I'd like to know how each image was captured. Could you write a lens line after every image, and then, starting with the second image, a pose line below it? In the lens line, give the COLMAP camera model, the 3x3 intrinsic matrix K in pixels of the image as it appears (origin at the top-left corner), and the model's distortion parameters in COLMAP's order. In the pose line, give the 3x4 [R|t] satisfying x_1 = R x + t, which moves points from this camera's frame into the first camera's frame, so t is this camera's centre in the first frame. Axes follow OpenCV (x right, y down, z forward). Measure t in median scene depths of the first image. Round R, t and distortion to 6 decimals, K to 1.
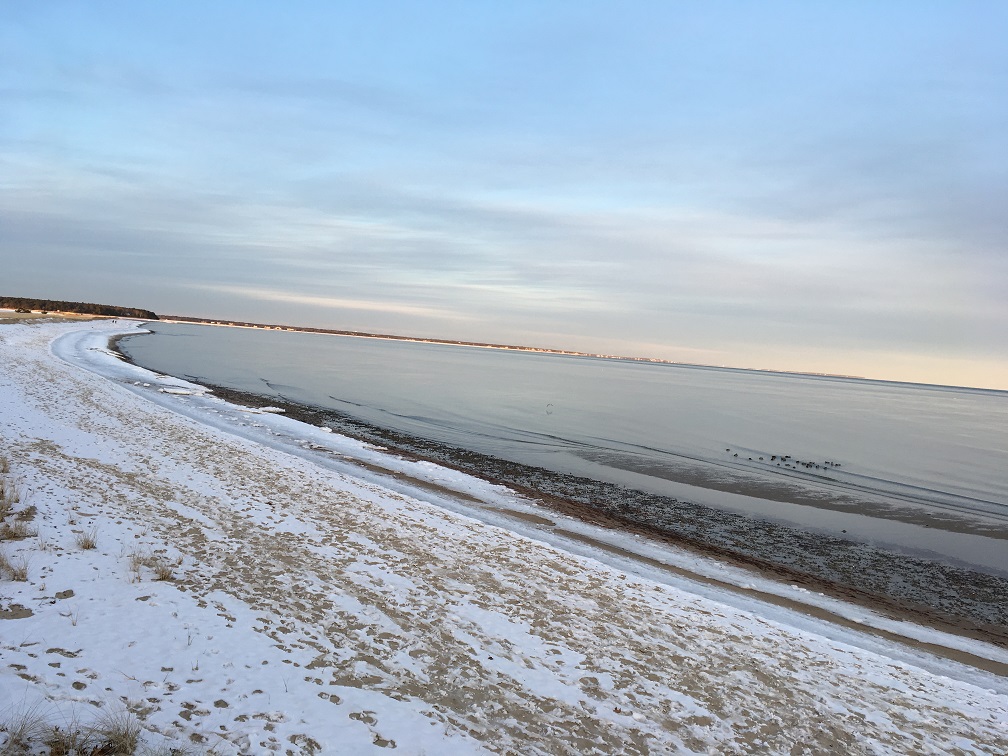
lens RADIAL K [[848.2, 0, 504.0], [0, 848.2, 378.0], [0, 0, 1]] dist [0.086547, -0.113142]
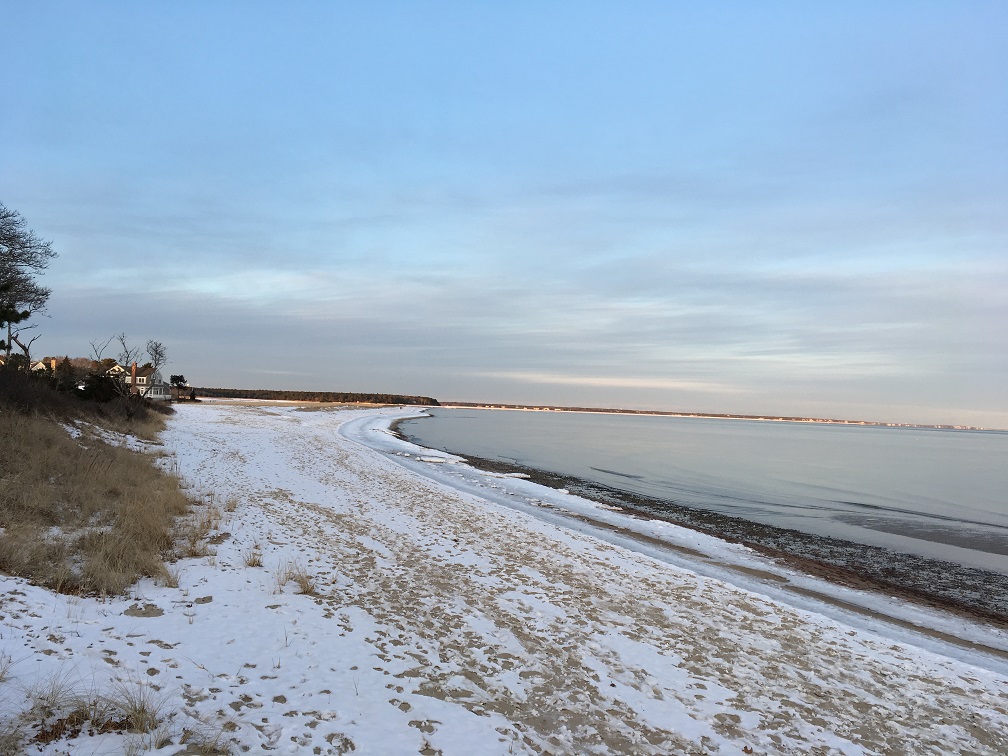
lens RADIAL K [[848.2, 0, 504.0], [0, 848.2, 378.0], [0, 0, 1]] dist [0.086547, -0.113142]
pose [[0.951358, -0.055323, -0.303080, 0.122117], [0.027560, 0.995083, -0.095130, 0.079230], [0.306852, 0.082150, 0.948205, 0.103640]]
